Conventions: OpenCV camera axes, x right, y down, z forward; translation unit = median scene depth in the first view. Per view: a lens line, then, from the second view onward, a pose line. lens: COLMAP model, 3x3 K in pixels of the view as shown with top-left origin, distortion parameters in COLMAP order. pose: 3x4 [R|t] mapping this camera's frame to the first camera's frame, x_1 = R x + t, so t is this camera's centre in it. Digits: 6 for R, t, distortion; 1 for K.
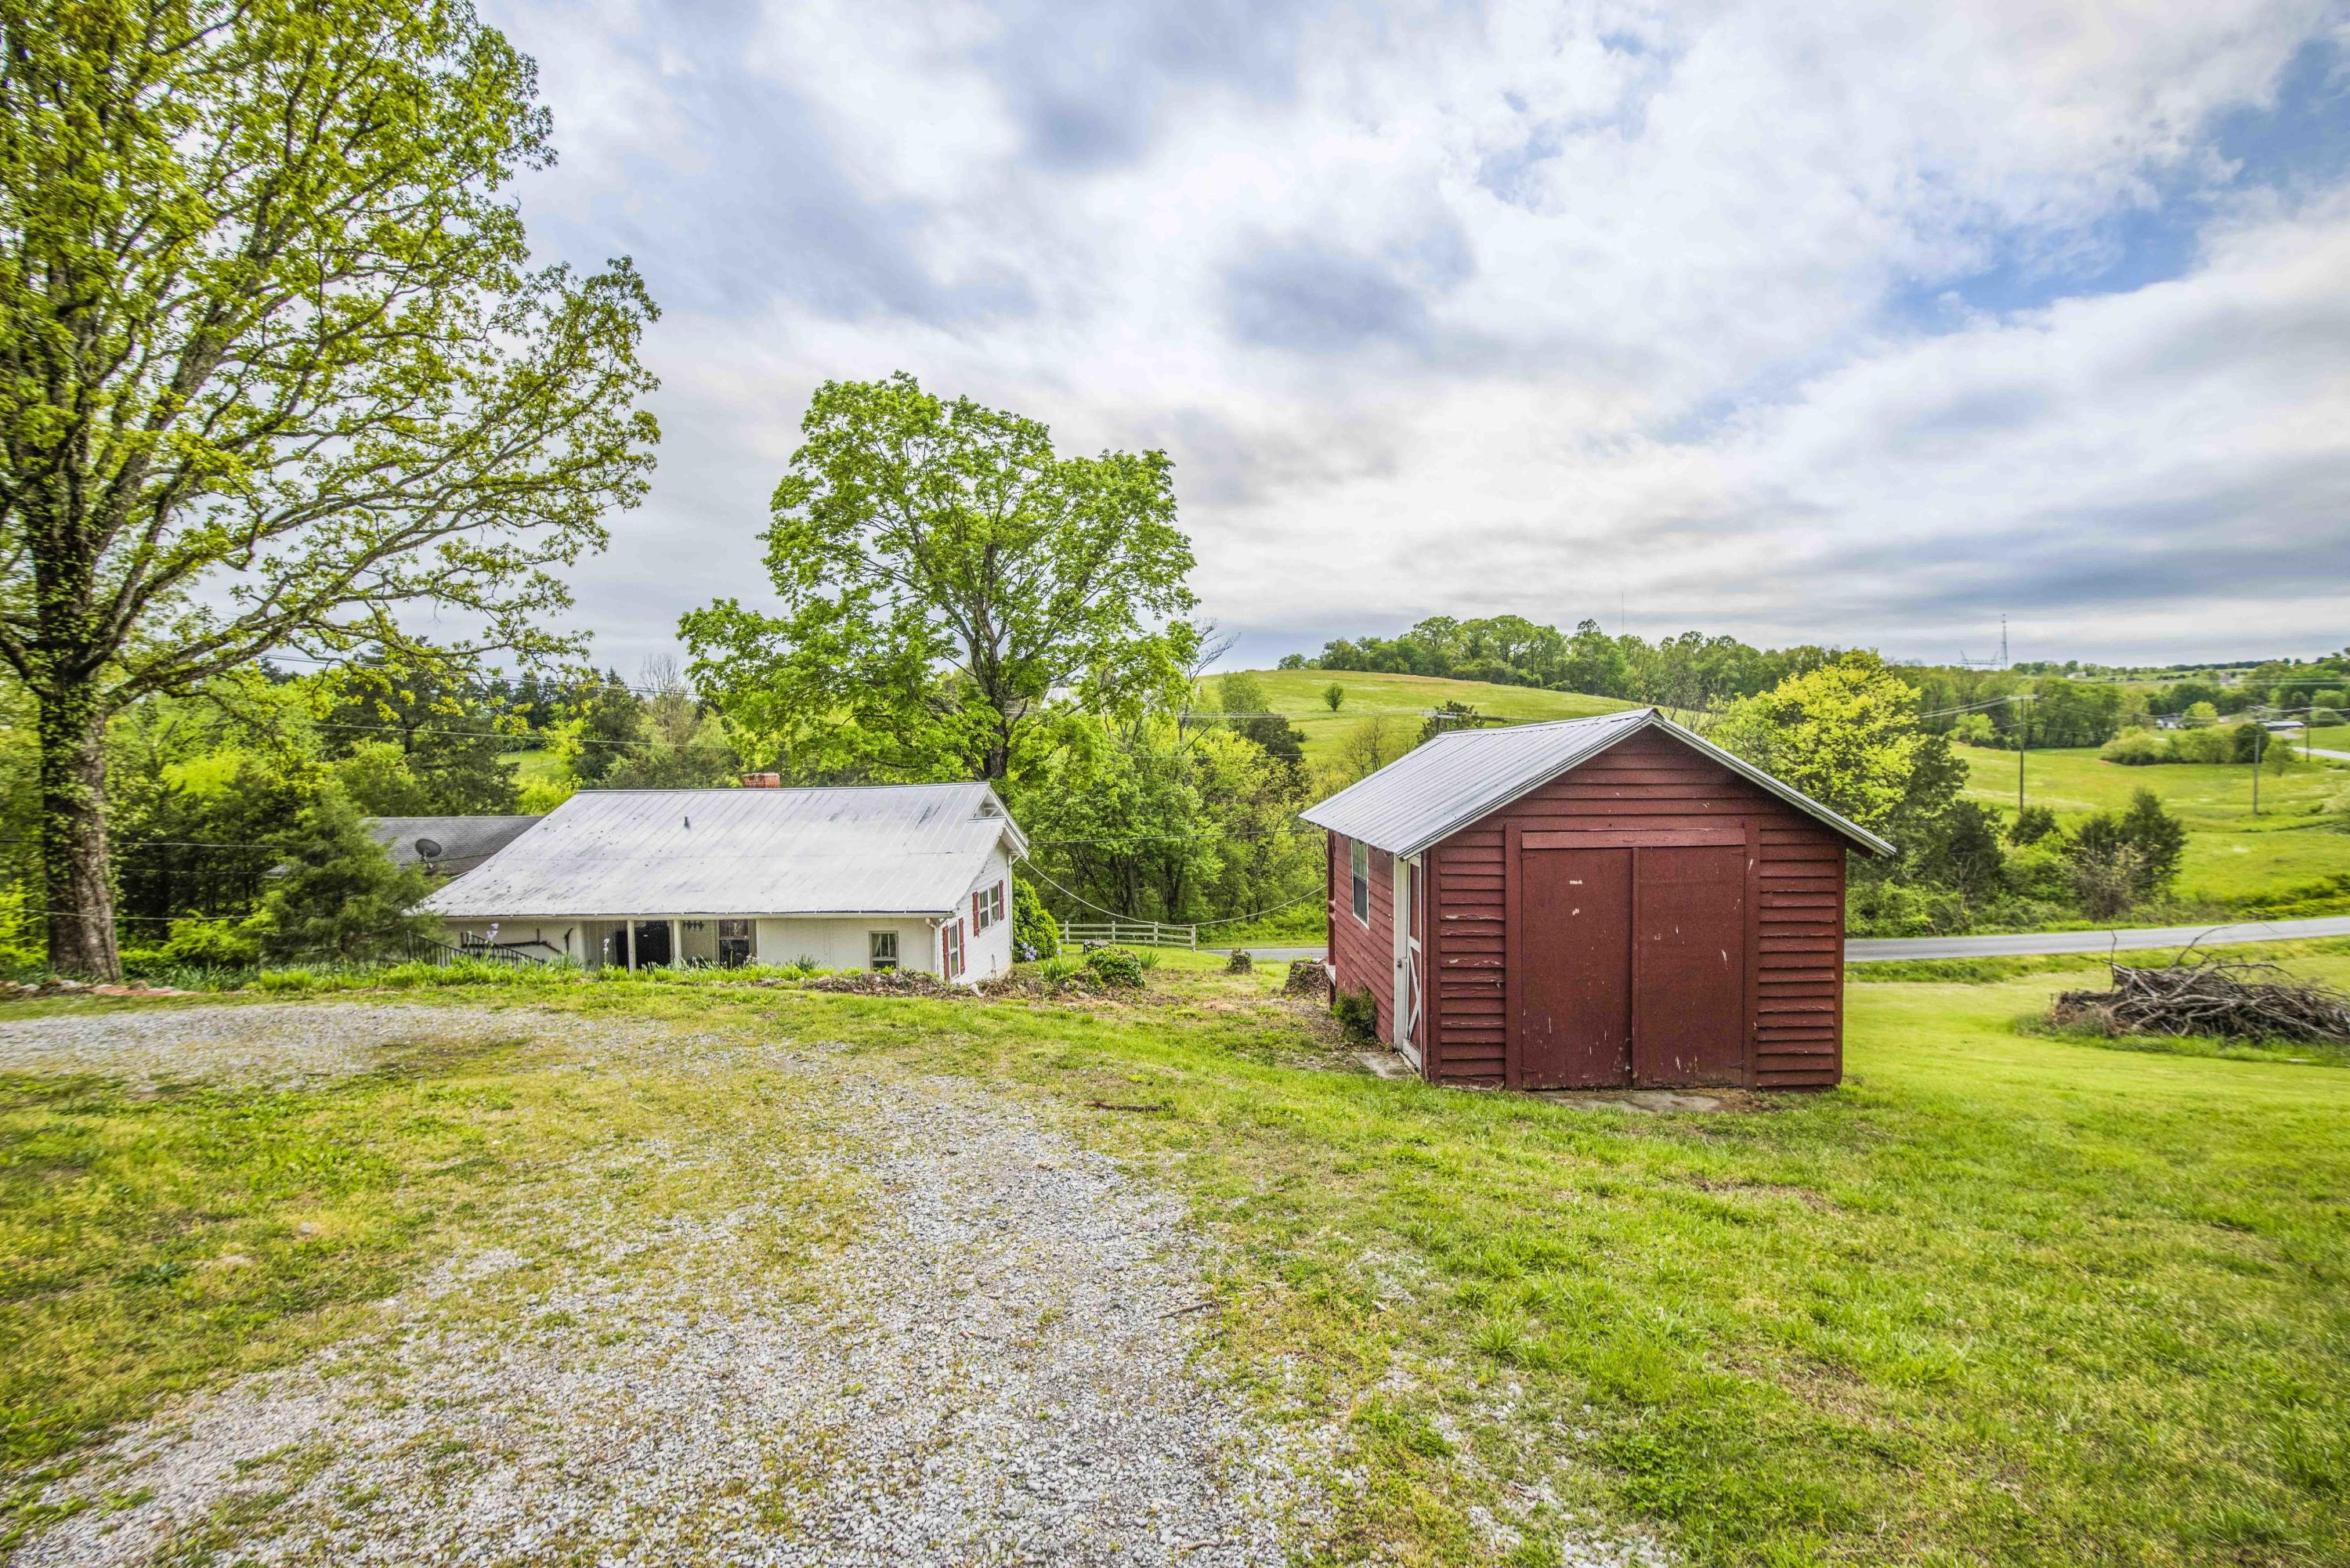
lens RADIAL K [[1126.7, 0, 1175.0], [0, 1126.7, 784.0], [0, 0, 1]] dist [-0.001655, -0.000609]
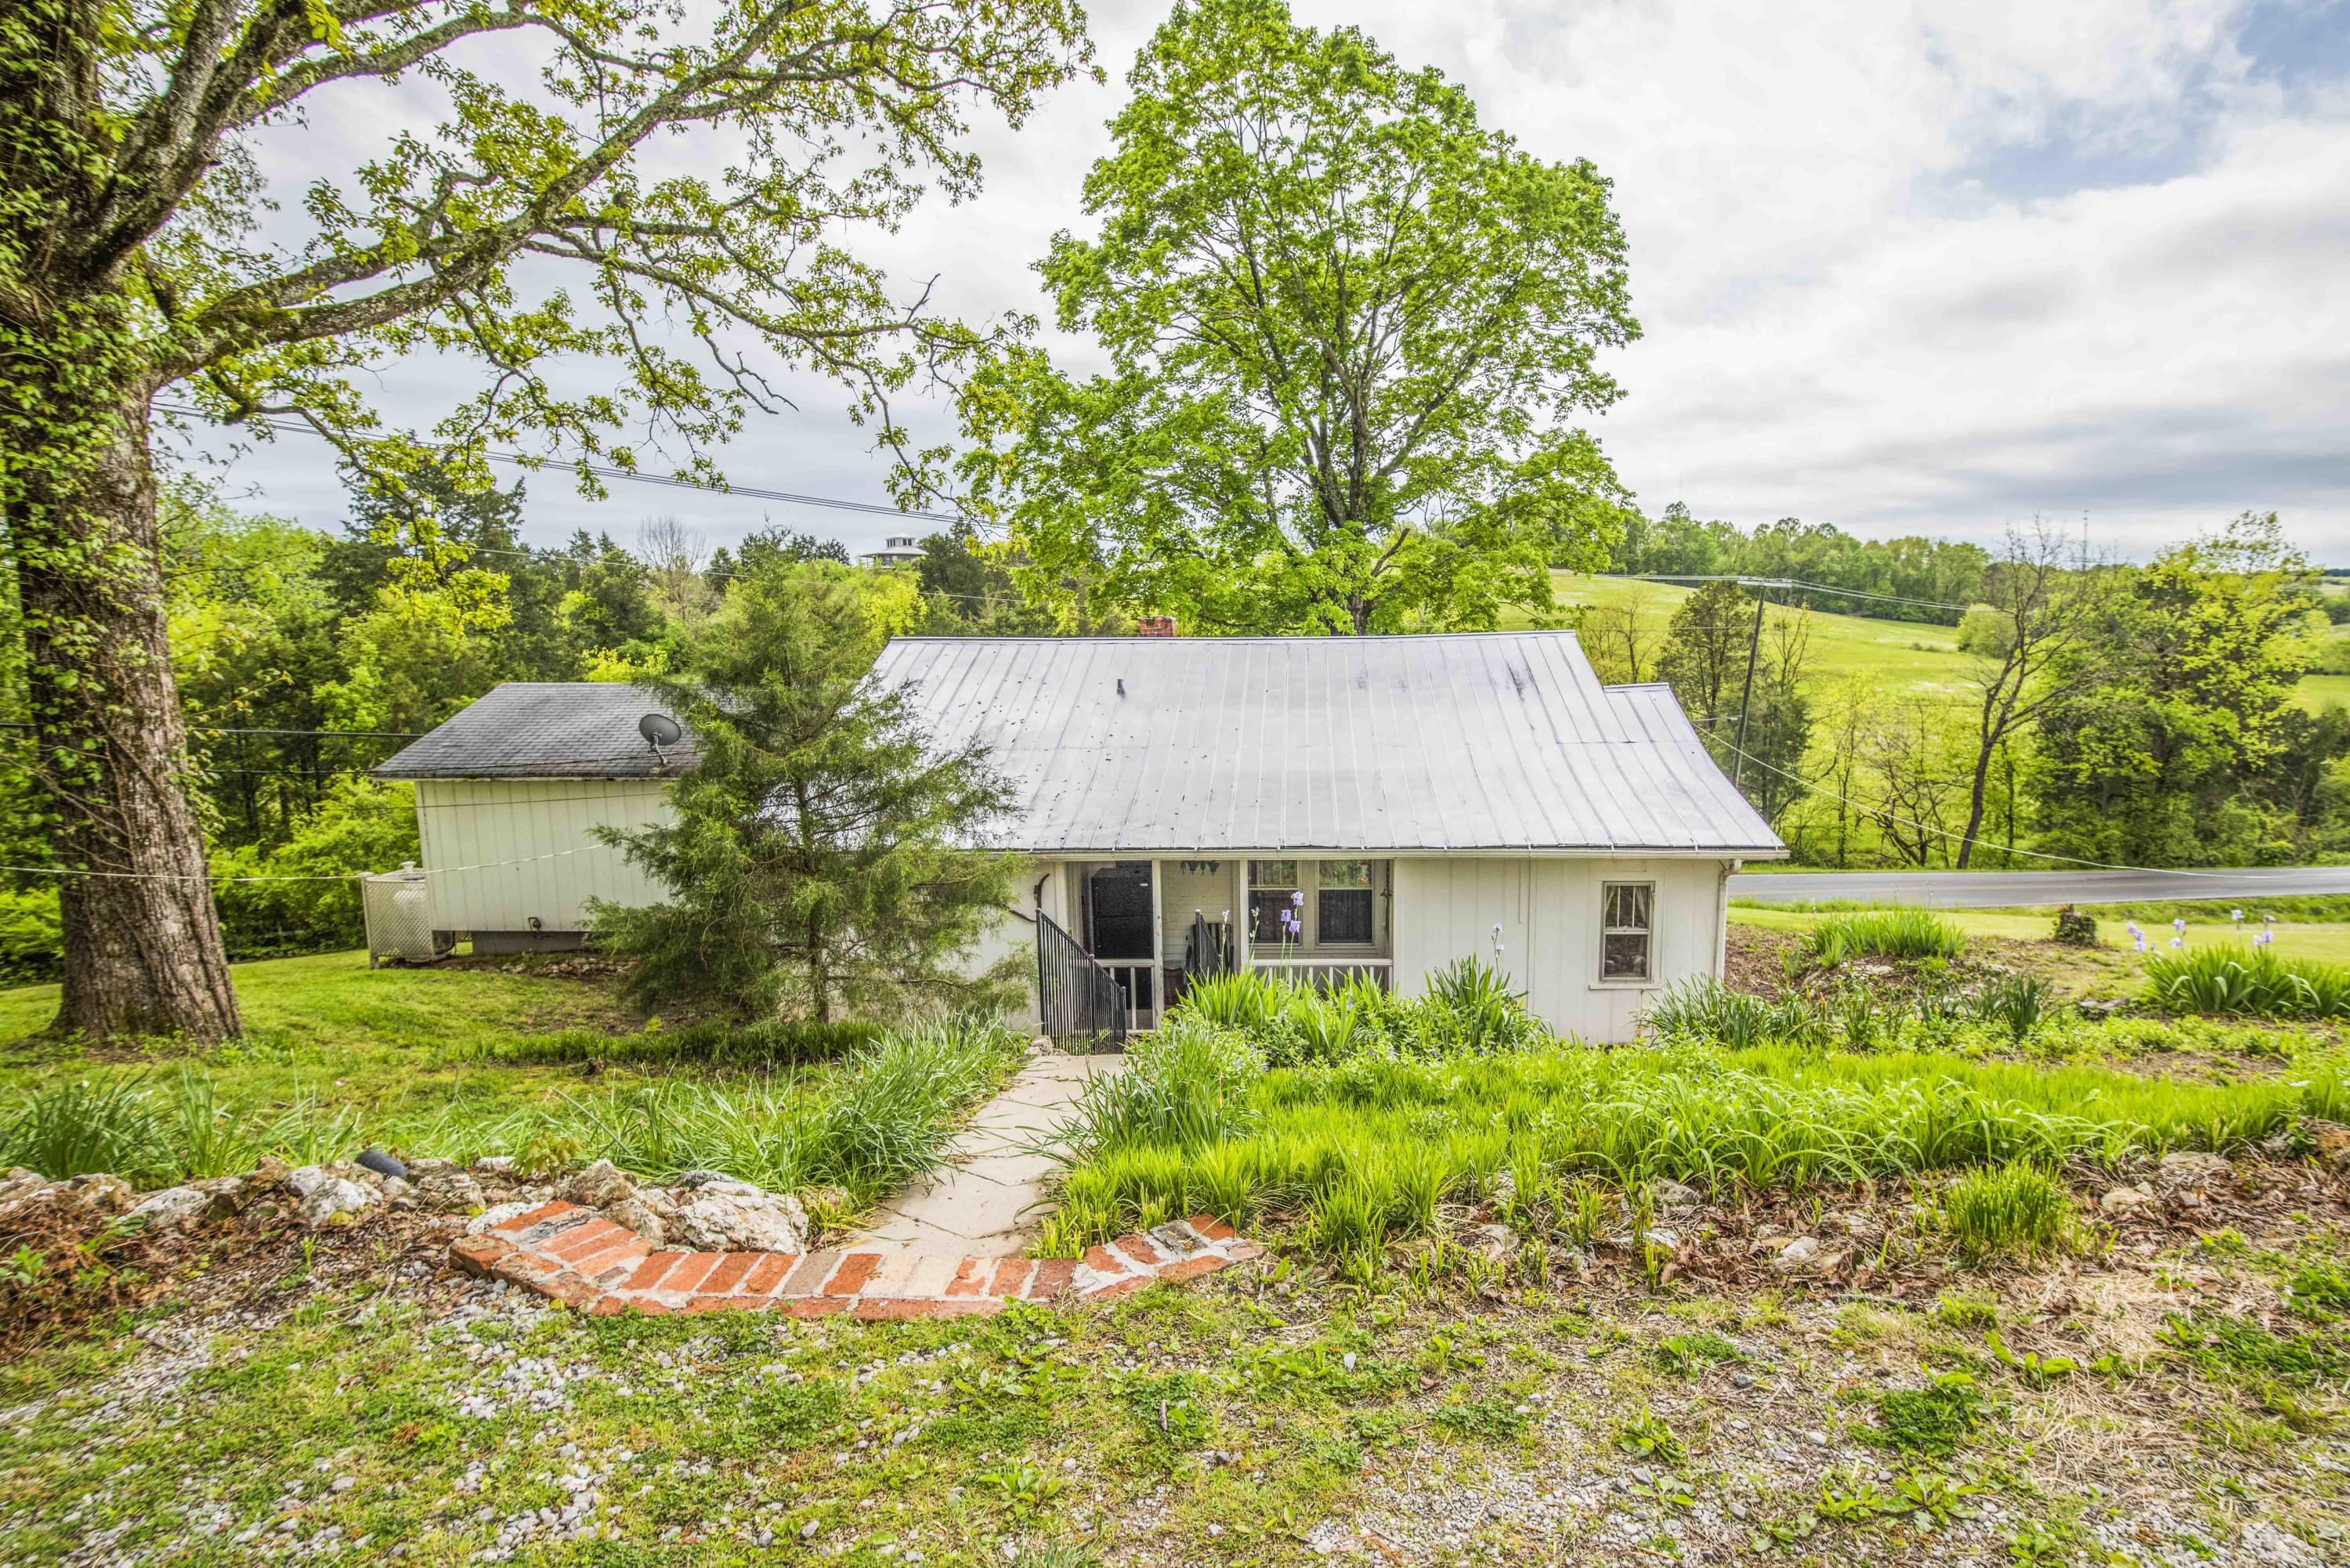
lens RADIAL K [[1136.7, 0, 1174.6], [0, 1136.7, 809.7], [0, 0, 1]] dist [-0.018055, -0.000401]
pose [[0.997944, 0.001360, 0.064080, -0.351817], [-0.008114, 0.994411, 0.105268, 0.027660], [-0.063579, -0.105571, 0.992377, 0.323190]]
